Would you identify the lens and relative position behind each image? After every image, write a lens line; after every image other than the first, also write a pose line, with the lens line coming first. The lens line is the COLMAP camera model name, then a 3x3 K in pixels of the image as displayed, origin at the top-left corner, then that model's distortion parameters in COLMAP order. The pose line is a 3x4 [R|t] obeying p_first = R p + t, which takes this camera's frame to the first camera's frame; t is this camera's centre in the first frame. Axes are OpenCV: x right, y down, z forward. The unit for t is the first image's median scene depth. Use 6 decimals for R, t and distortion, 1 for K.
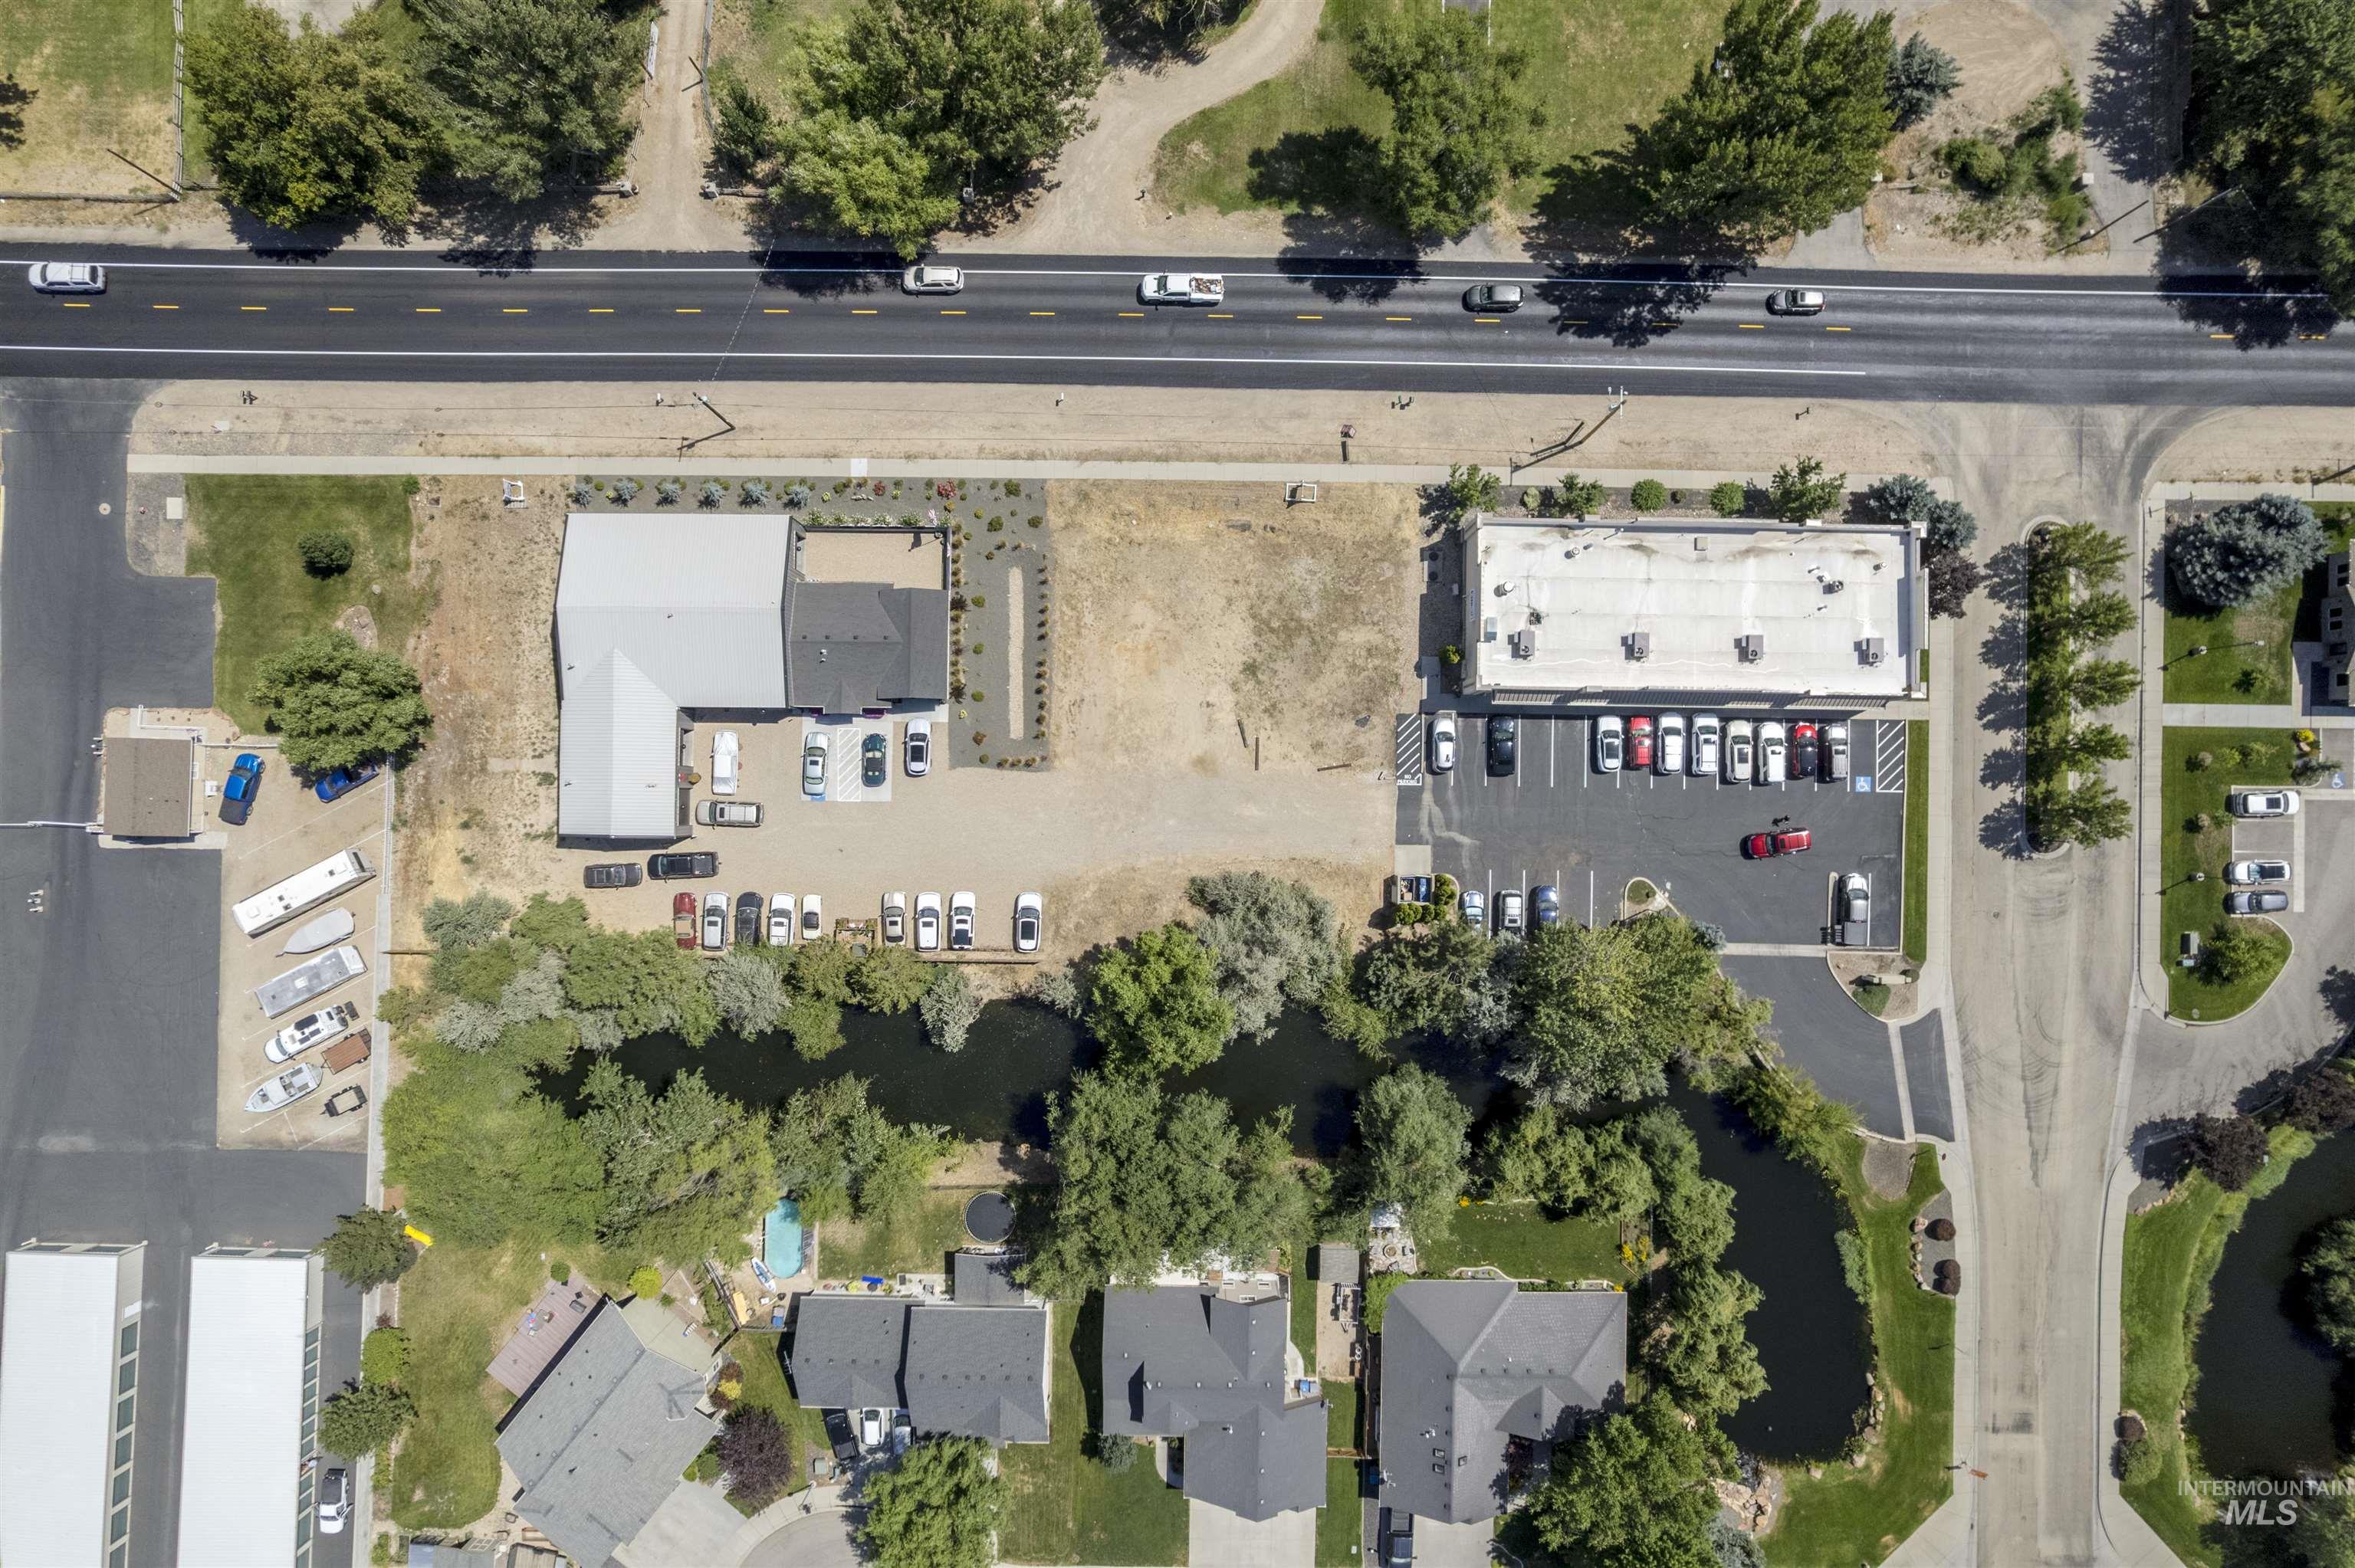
lens RADIAL K [[1504.7, 0, 1182.3], [0, 1504.7, 780.6], [0, 0, 1]] dist [-0.073148, 0.064749]
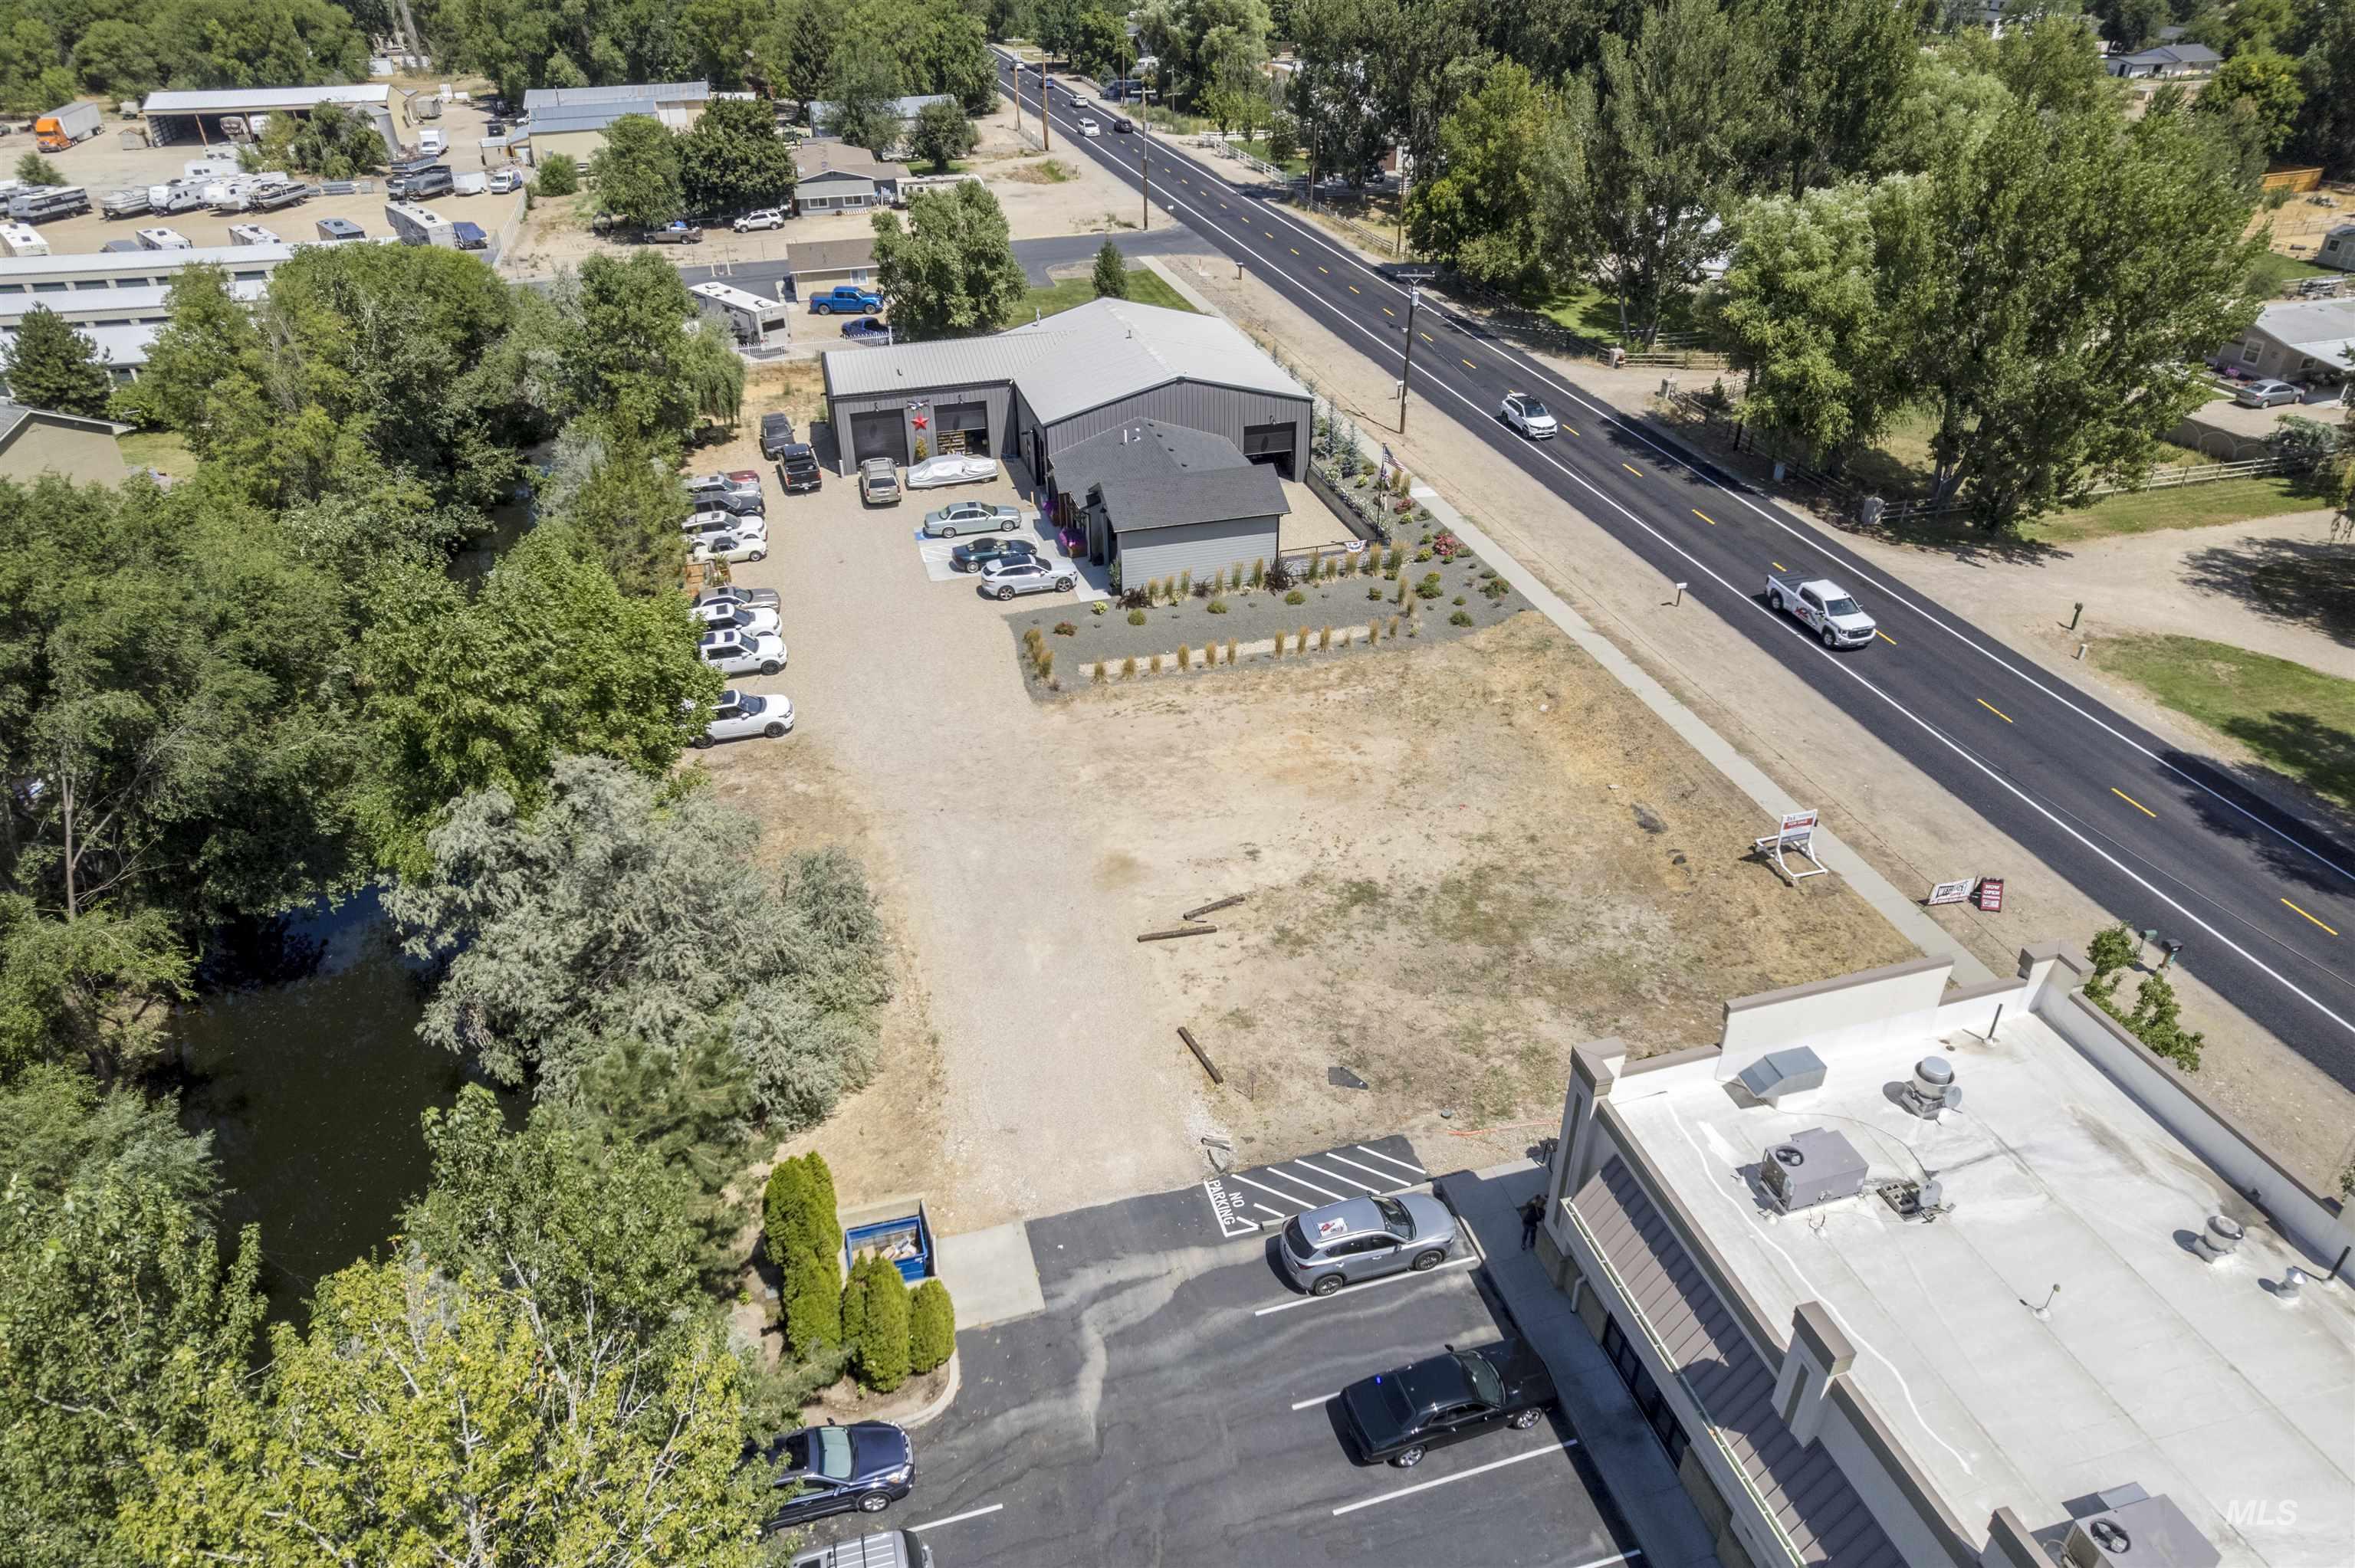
lens RADIAL K [[1504.7, 0, 1182.3], [0, 1504.7, 780.6], [0, 0, 1]] dist [-0.073148, 0.064749]
pose [[0.281424, 0.504507, -0.816256, 0.366378], [-0.959409, 0.164170, -0.229310, 0.068535], [0.018316, 0.847656, 0.530229, 0.752118]]
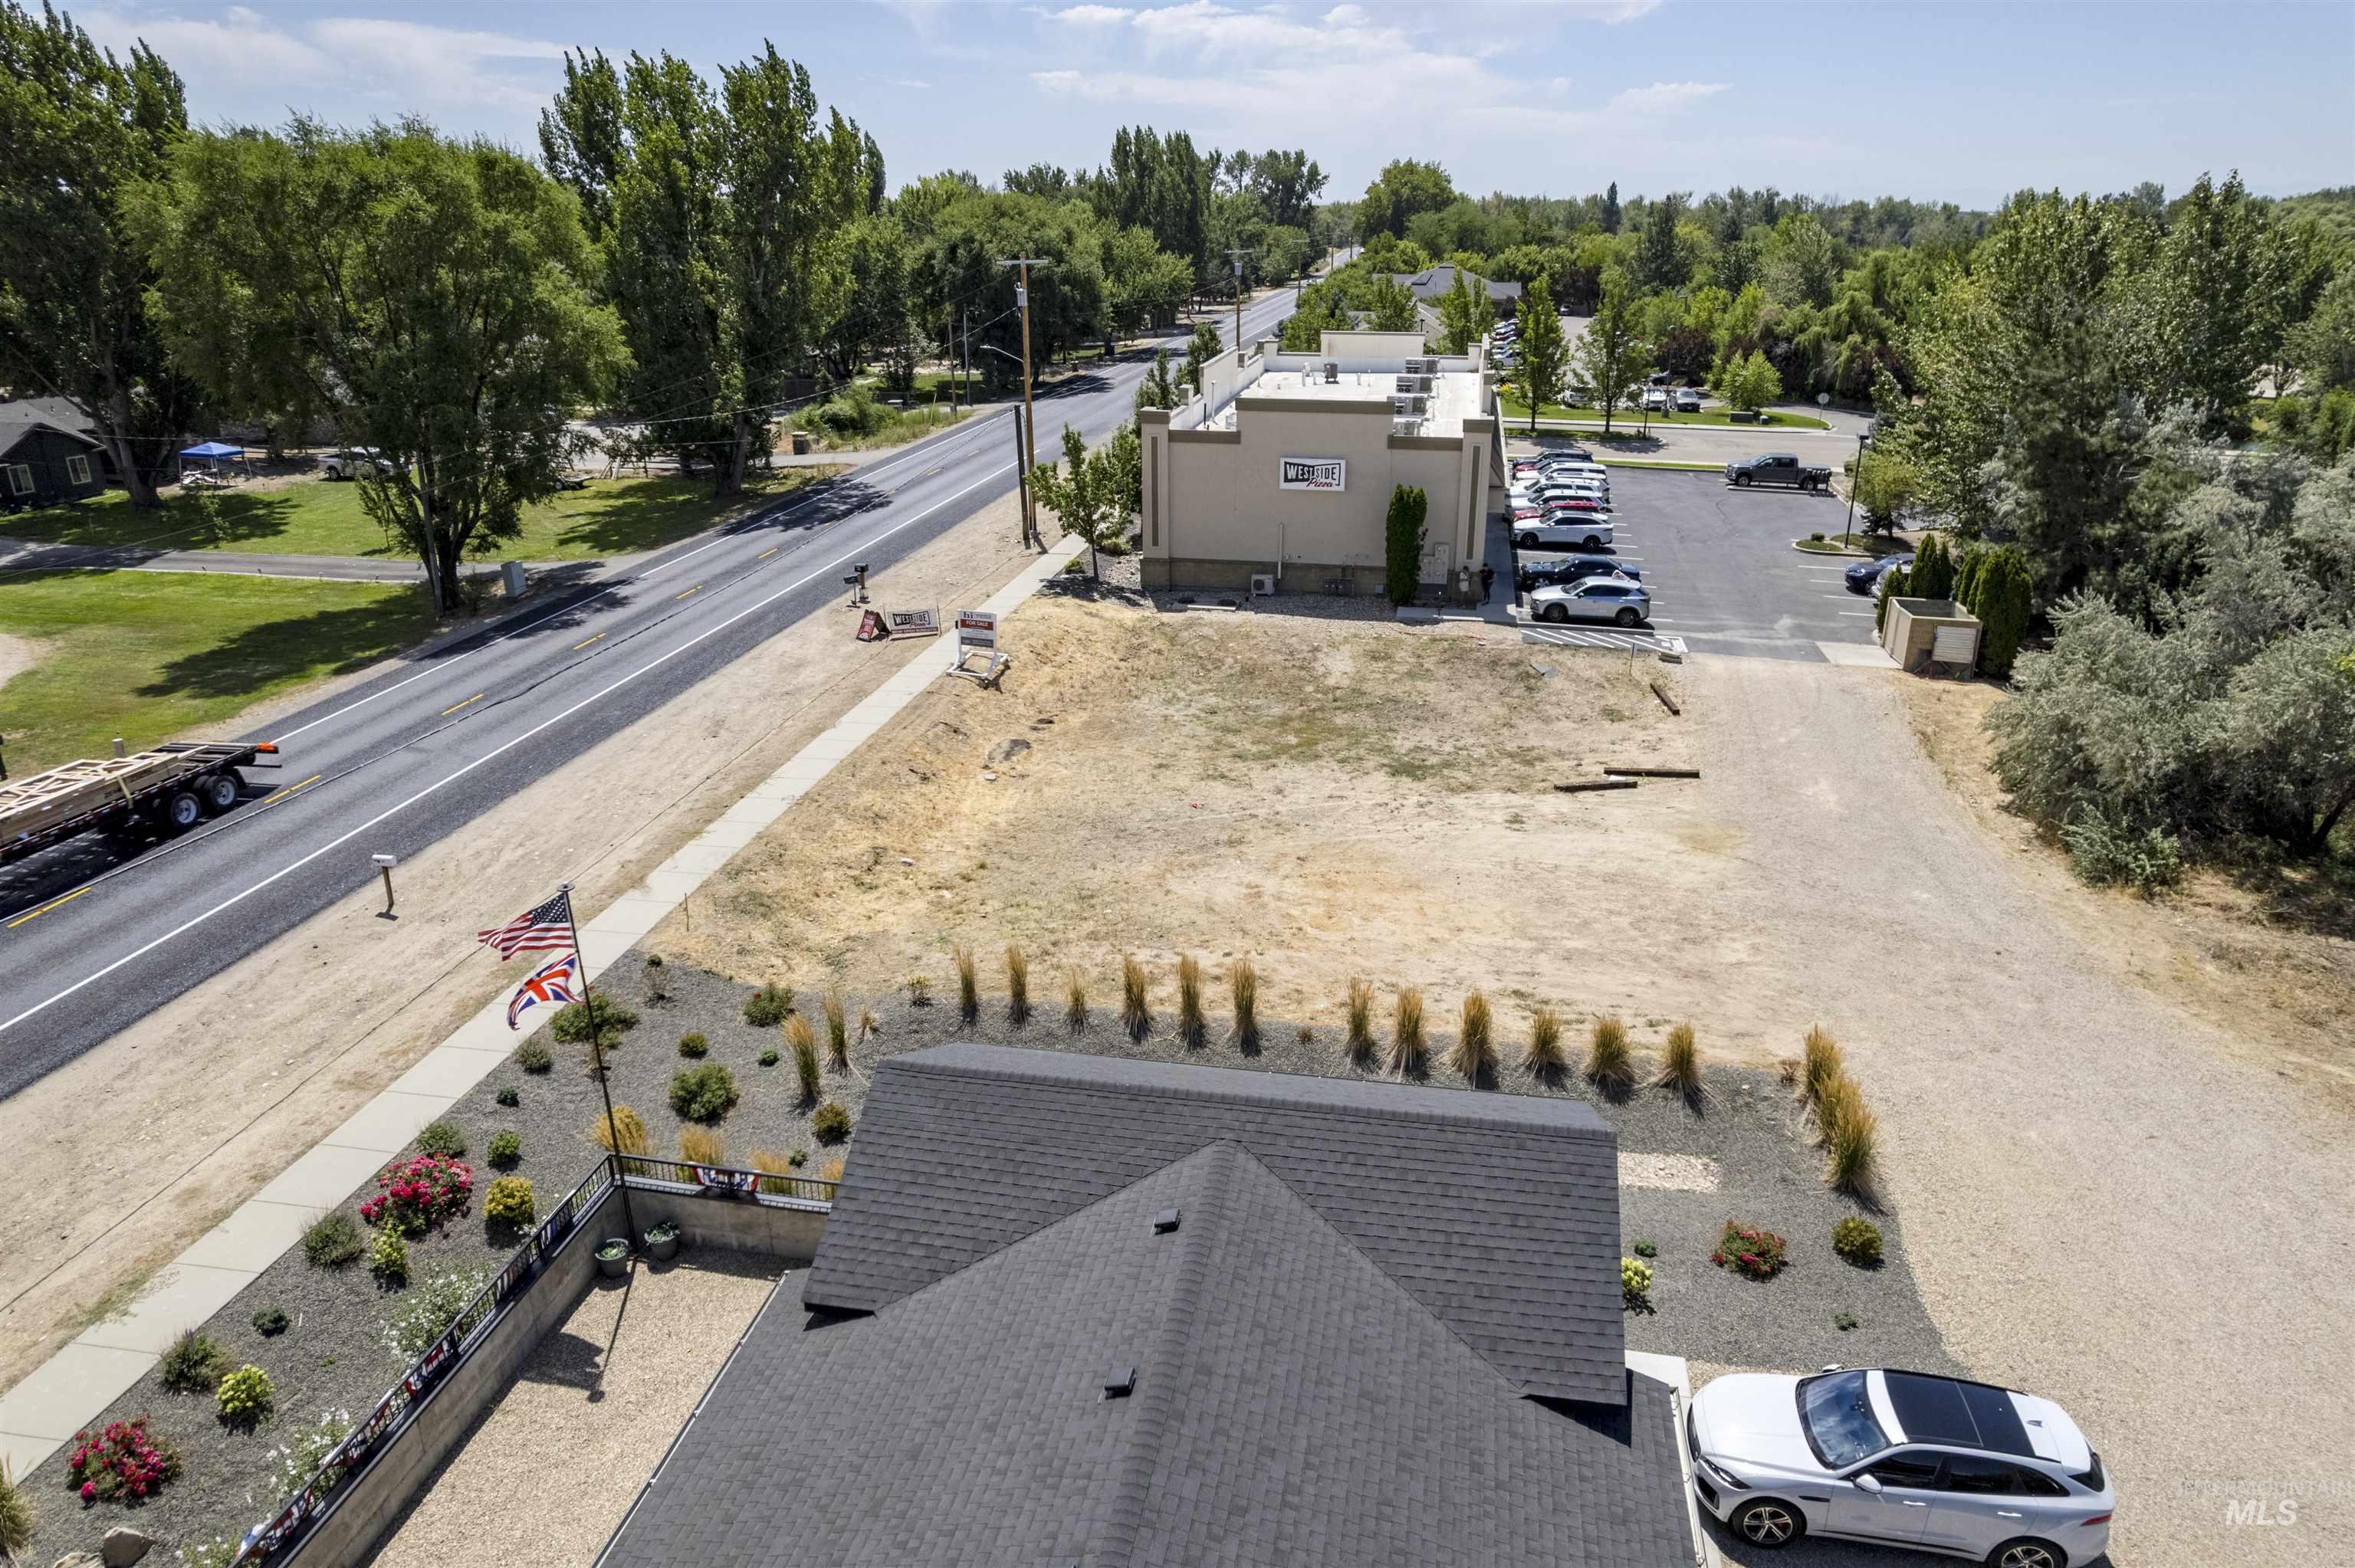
lens RADIAL K [[1504.7, 0, 1182.3], [0, 1504.7, 780.6], [0, 0, 1]] dist [-0.073148, 0.064749]
pose [[0.167553, -0.350501, 0.921453, -0.295956], [0.985796, 0.070474, -0.152446, -0.073473], [-0.011506, 0.933907, 0.357331, 0.883021]]
